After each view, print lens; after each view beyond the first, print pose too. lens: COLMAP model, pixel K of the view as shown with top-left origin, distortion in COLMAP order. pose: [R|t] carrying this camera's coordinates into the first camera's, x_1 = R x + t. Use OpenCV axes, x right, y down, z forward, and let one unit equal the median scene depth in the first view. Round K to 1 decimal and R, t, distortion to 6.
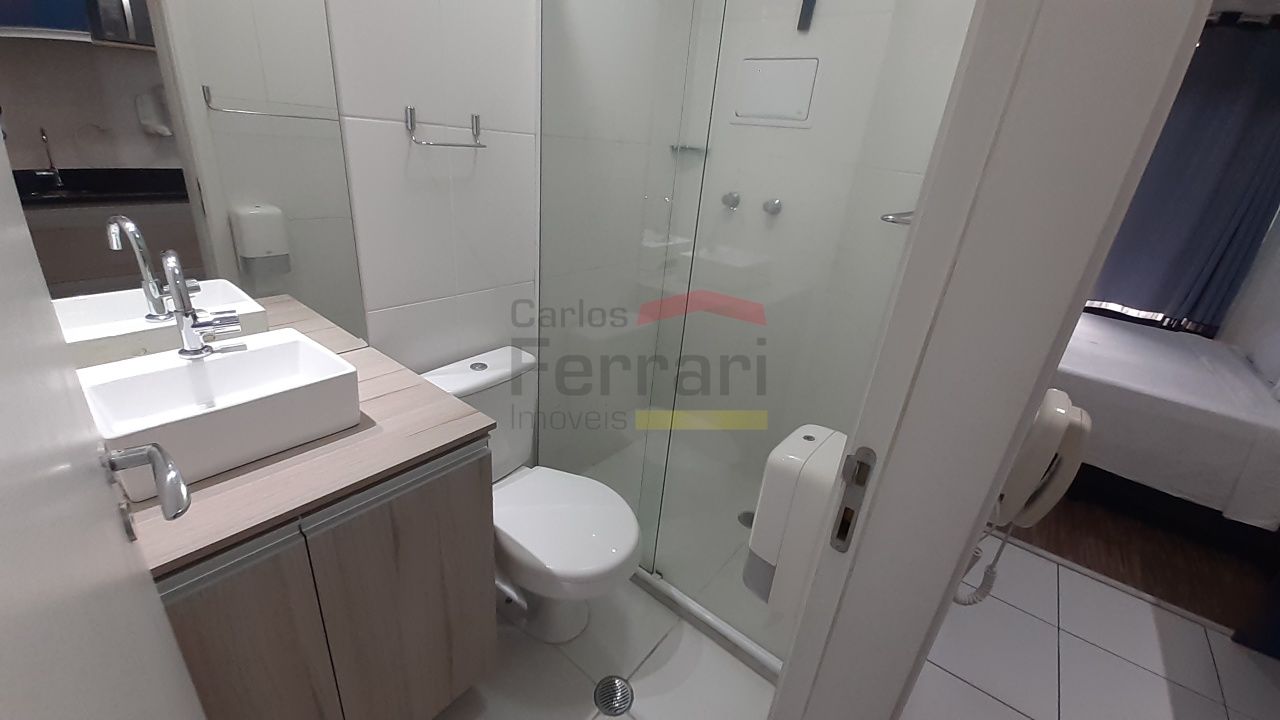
lens RADIAL K [[507.9, 0, 645.4], [0, 507.9, 354.9], [0, 0, 1]] dist [0.011783, -0.012075]
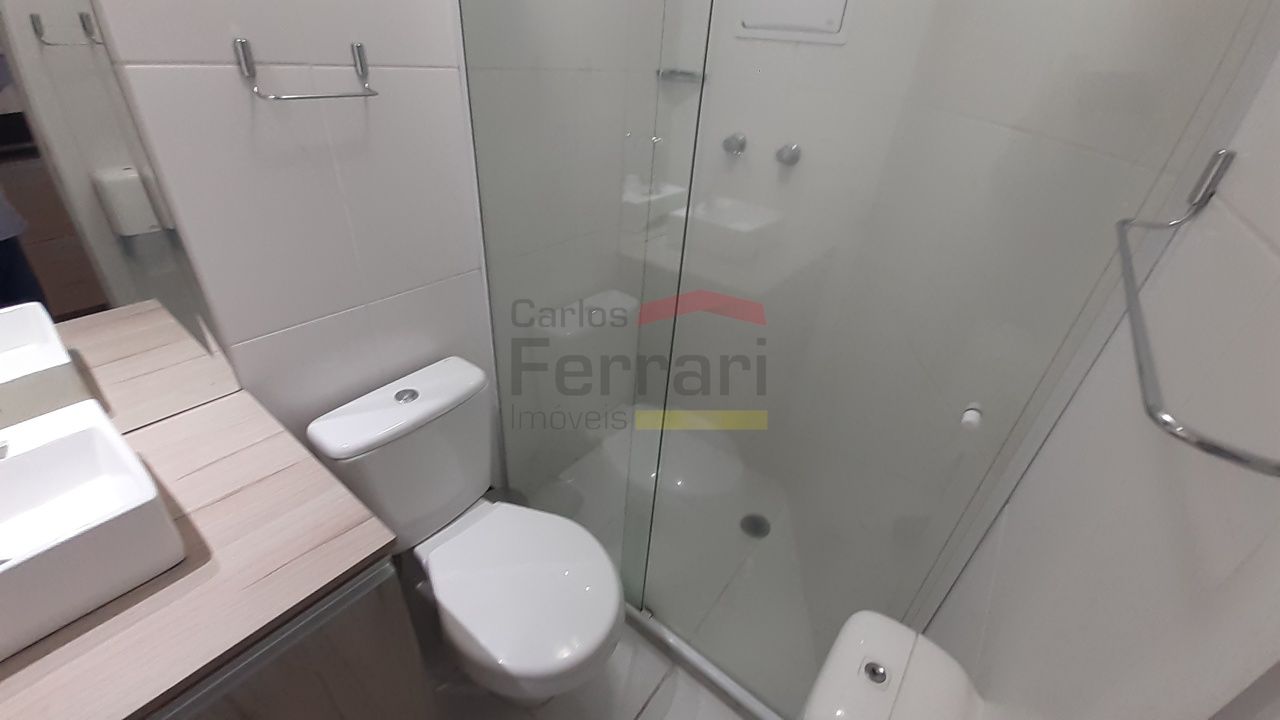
lens RADIAL K [[507.9, 0, 645.4], [0, 507.9, 354.9], [0, 0, 1]] dist [0.011783, -0.012075]
pose [[0.999750, -0.022267, -0.001994, 0.030907], [0.022308, 0.987779, 0.154256, -0.126697], [-0.001465, -0.154262, 0.988029, 0.213036]]
